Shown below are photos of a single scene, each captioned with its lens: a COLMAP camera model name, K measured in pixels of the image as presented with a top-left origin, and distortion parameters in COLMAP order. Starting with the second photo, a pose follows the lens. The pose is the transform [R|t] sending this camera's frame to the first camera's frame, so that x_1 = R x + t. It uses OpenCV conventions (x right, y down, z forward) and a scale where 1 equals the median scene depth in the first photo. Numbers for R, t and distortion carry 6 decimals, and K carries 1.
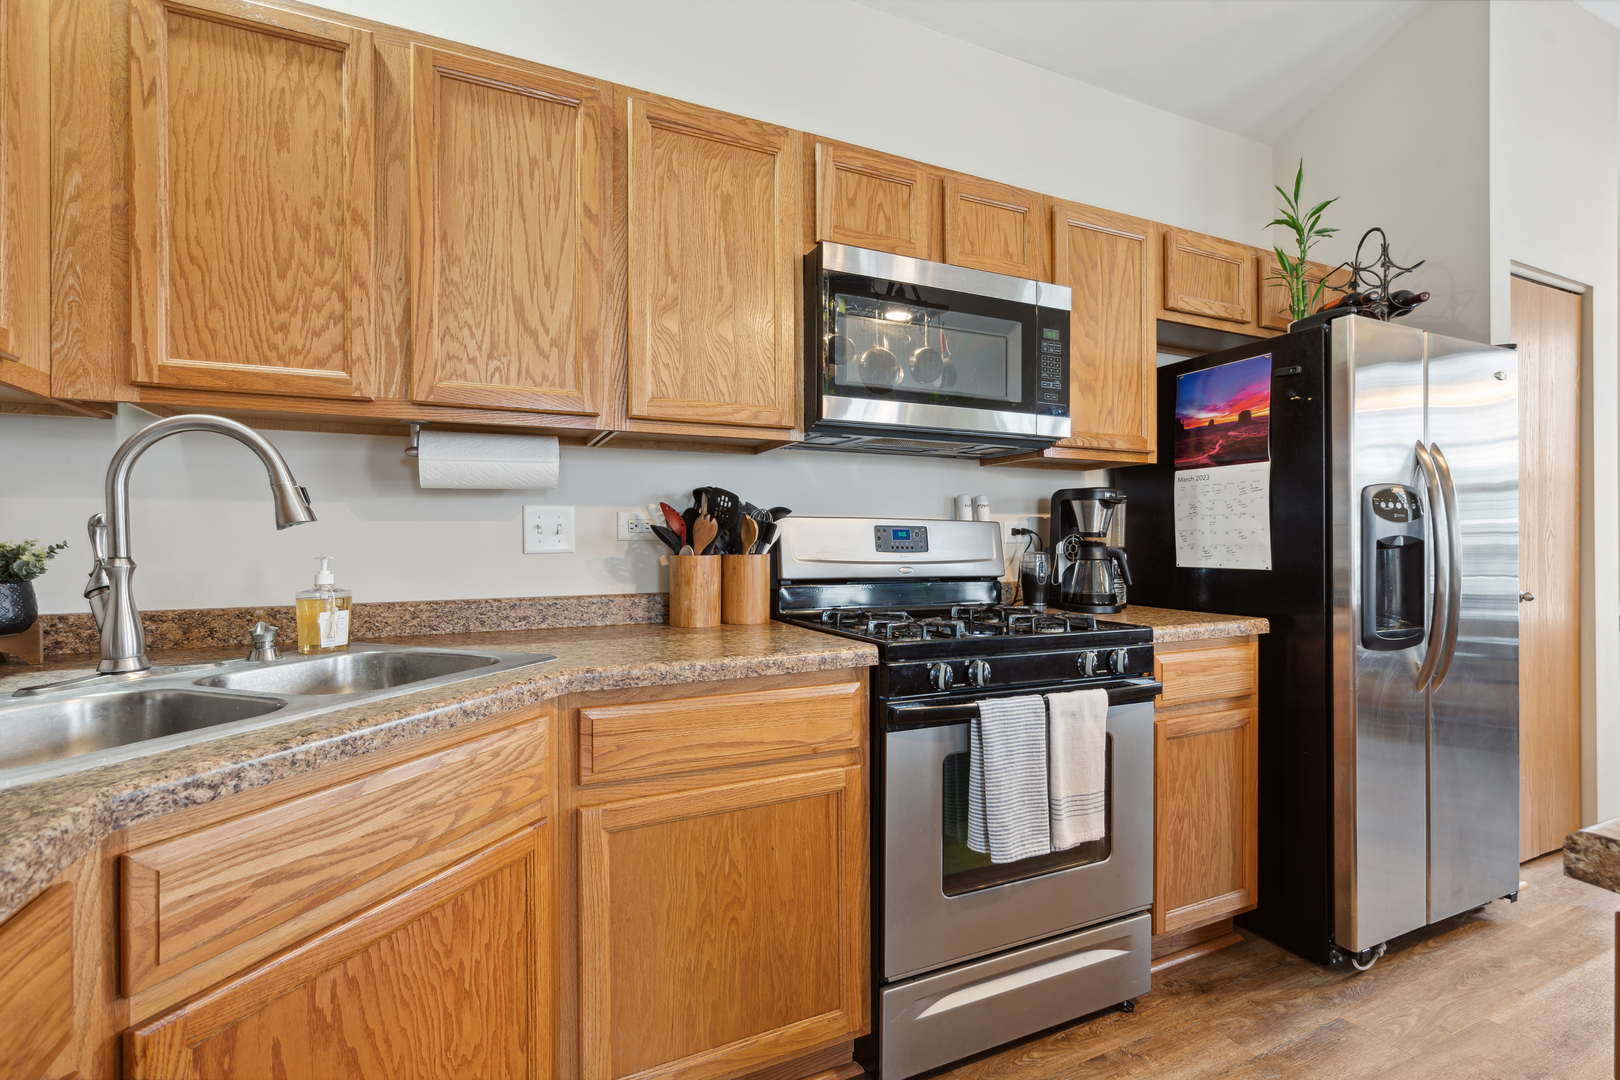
lens RADIAL K [[762.6, 0, 809.5], [0, 762.6, 520.8], [0, 0, 1]] dist [-0.001112, 0.001199]
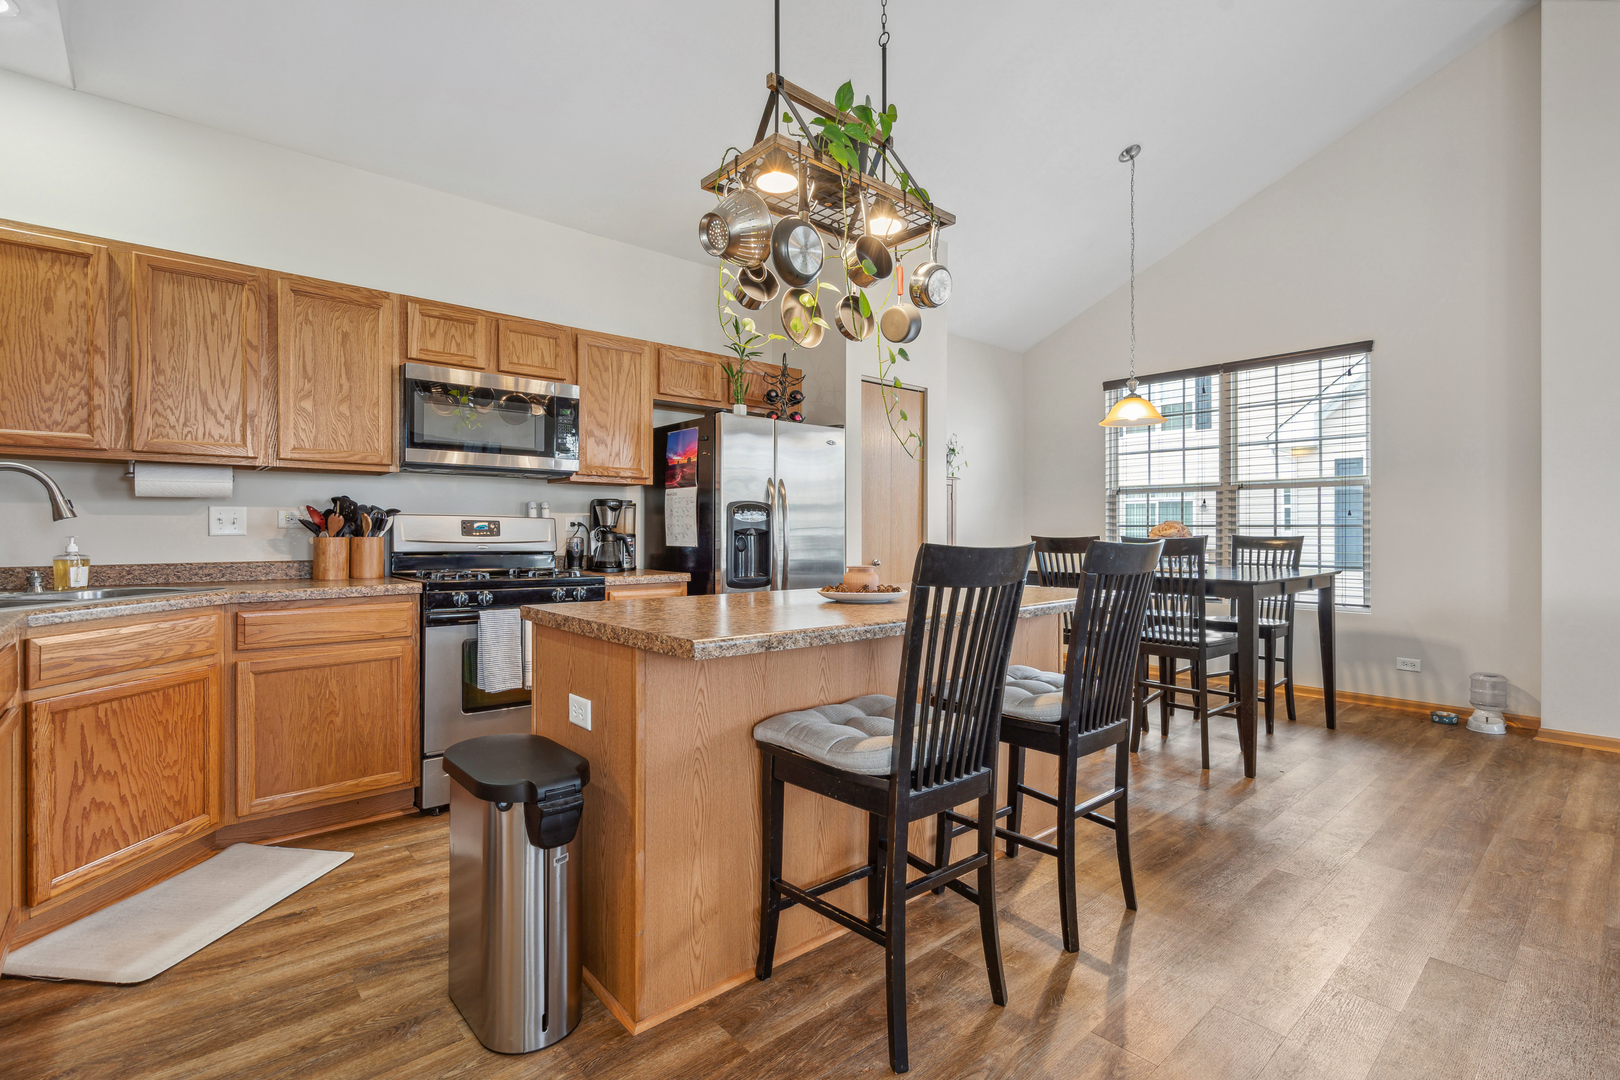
lens RADIAL K [[762.6, 0, 809.5], [0, 762.6, 520.8], [0, 0, 1]] dist [-0.001112, 0.001199]
pose [[0.958772, 0.009609, 0.284014, 0.484844], [-0.013494, 0.999840, 0.011724, -0.031345], [-0.283856, -0.015073, 0.958748, -1.143757]]
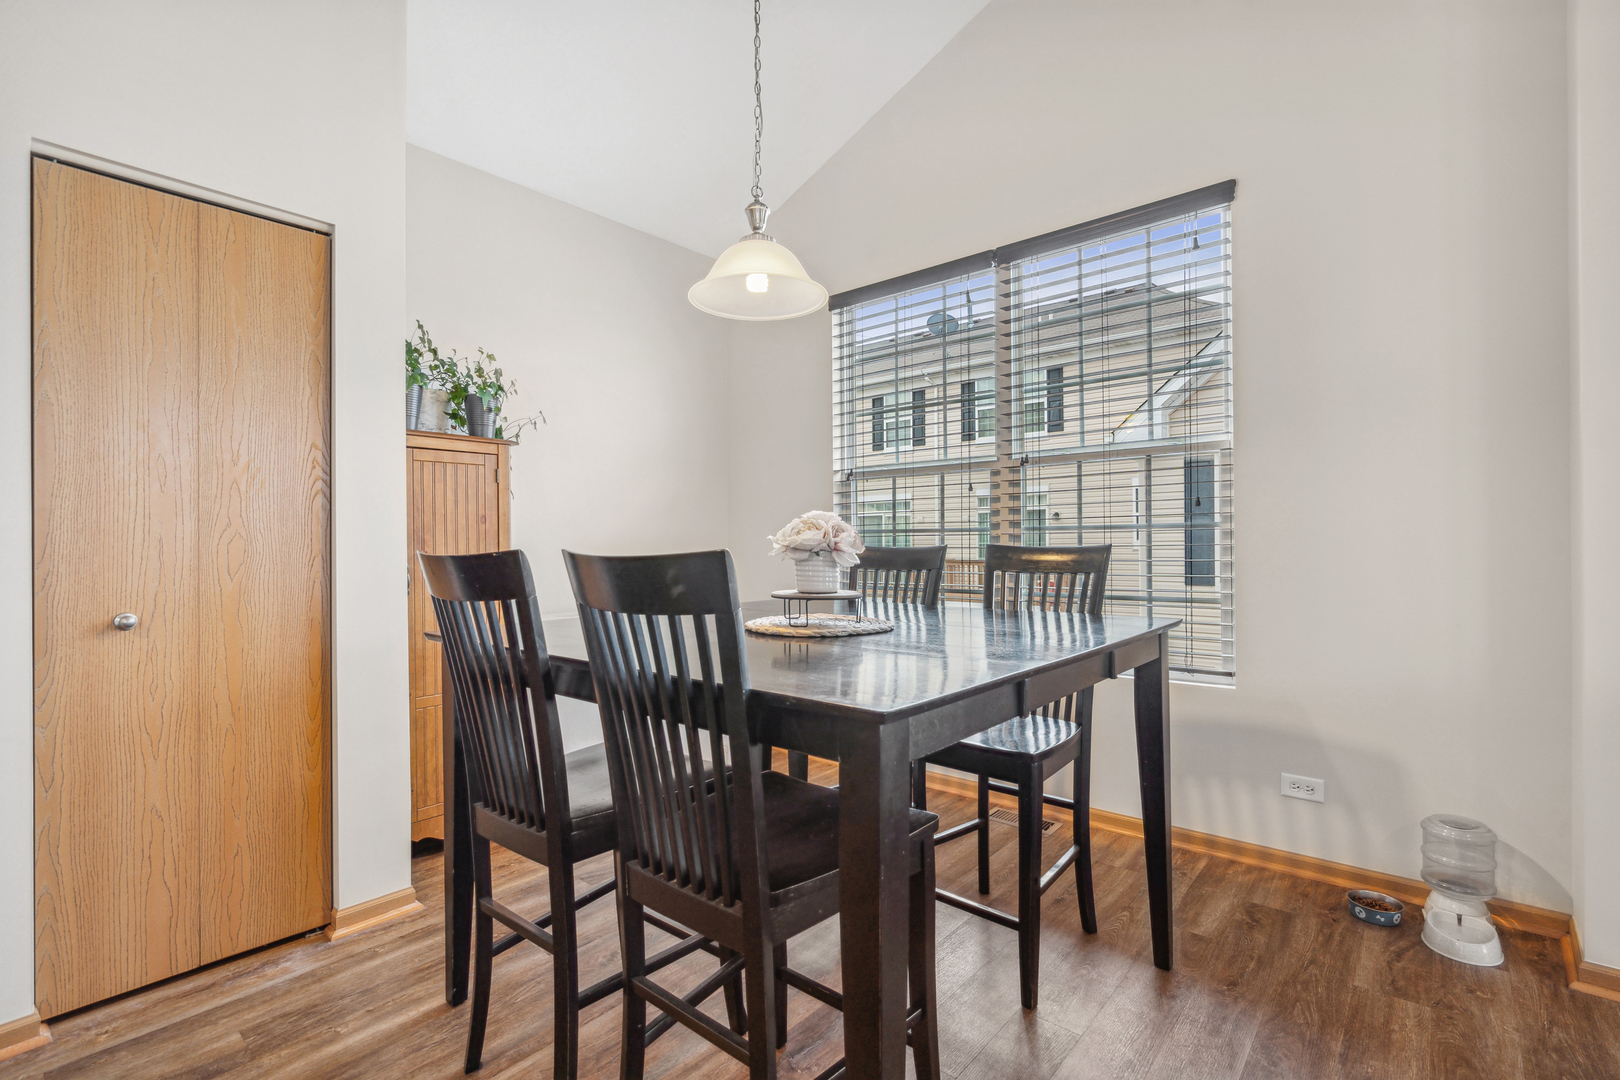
lens RADIAL K [[762.6, 0, 809.5], [0, 762.6, 520.8], [0, 0, 1]] dist [-0.001112, 0.001199]
pose [[0.909118, 0.010937, 0.416396, 2.107893], [-0.010282, 0.999940, -0.003815, 0.003568], [-0.416412, -0.000814, 0.909175, 0.120791]]
